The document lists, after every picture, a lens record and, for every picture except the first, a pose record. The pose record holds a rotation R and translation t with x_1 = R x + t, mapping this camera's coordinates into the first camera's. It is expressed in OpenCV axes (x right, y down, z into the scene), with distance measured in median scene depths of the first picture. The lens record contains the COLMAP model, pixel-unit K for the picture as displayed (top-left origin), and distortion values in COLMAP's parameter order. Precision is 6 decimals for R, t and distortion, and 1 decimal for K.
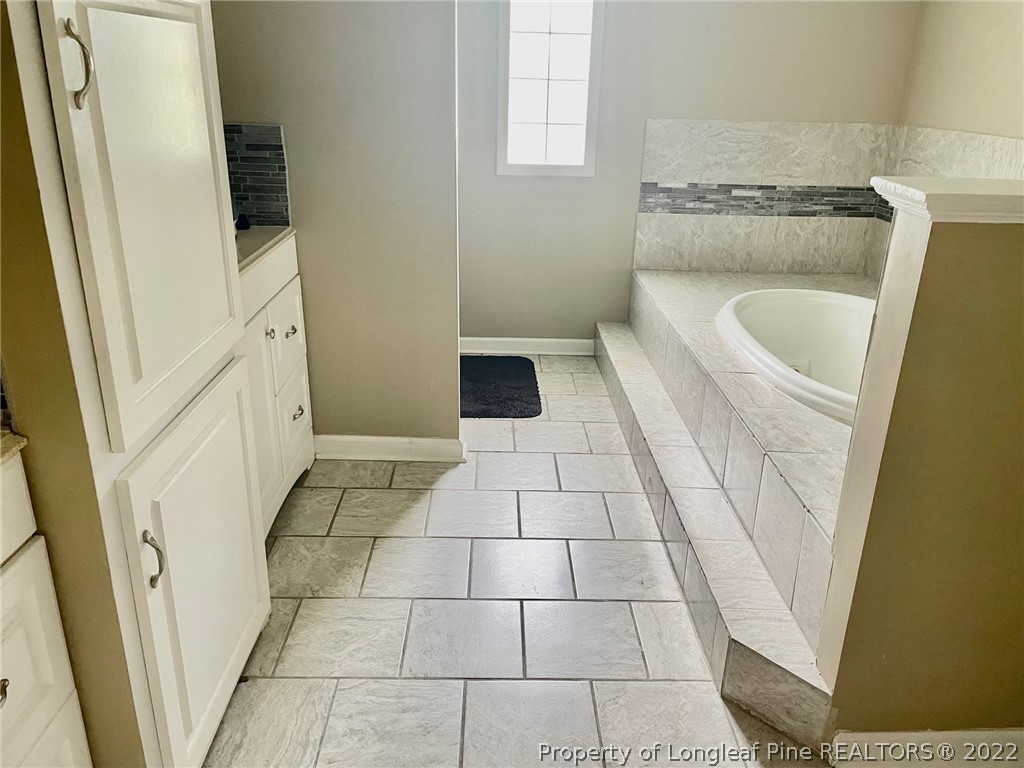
lens RADIAL K [[770.7, 0, 514.5], [0, 770.7, 367.1], [0, 0, 1]] dist [0.107466, -0.134437]
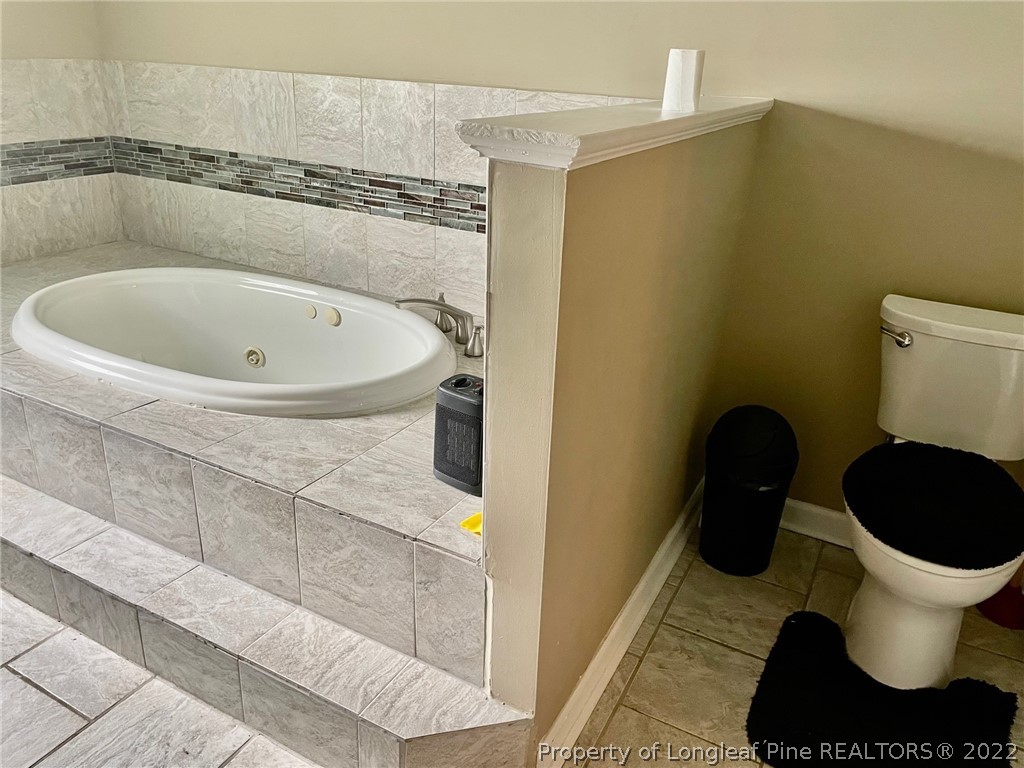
lens RADIAL K [[770.7, 0, 514.5], [0, 770.7, 367.1], [0, 0, 1]] dist [0.107466, -0.134437]
pose [[0.500857, -0.332530, 0.799103, -0.074739], [0.275508, 0.936483, 0.217016, -0.061716], [-0.820510, 0.111465, 0.560659, 0.203158]]
